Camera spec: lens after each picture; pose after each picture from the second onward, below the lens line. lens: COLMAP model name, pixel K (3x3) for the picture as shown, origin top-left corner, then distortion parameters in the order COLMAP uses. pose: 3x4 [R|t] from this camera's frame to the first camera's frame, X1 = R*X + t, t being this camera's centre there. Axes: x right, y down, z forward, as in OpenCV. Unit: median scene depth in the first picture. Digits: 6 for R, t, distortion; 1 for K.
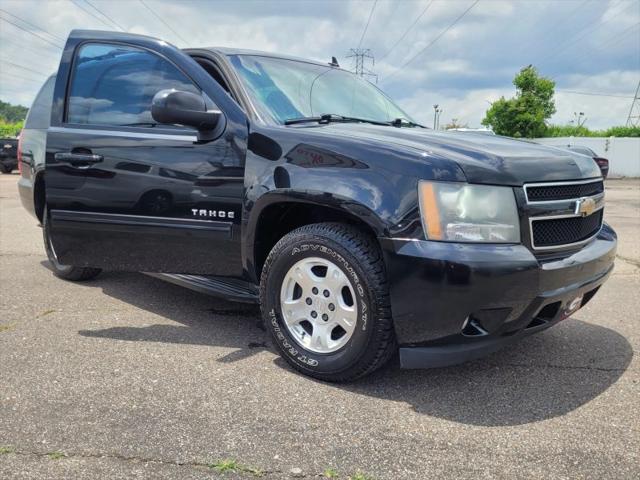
lens RADIAL K [[564.2, 0, 323.7], [0, 564.2, 246.1], [0, 0, 1]] dist [0.012275, 0.006767]
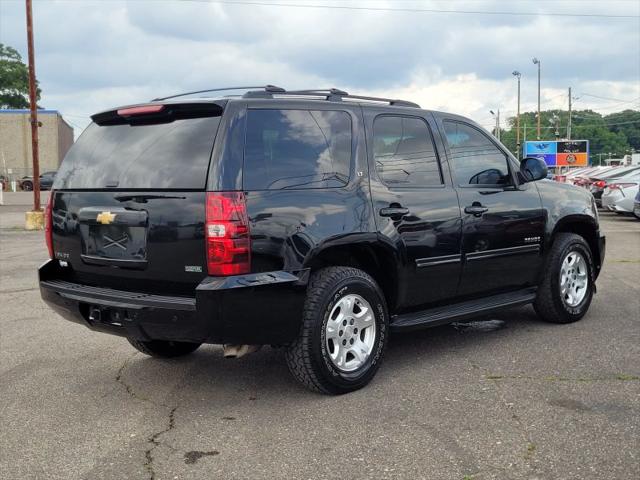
lens RADIAL K [[890.8, 0, 322.2], [0, 890.8, 218.4], [0, 0, 1]] dist [0.018596, -0.003207]
pose [[-0.010078, -0.079008, 0.996823, -2.658728], [0.191245, 0.978320, 0.079475, -0.432926], [-0.981491, 0.191438, 0.005250, 1.655769]]
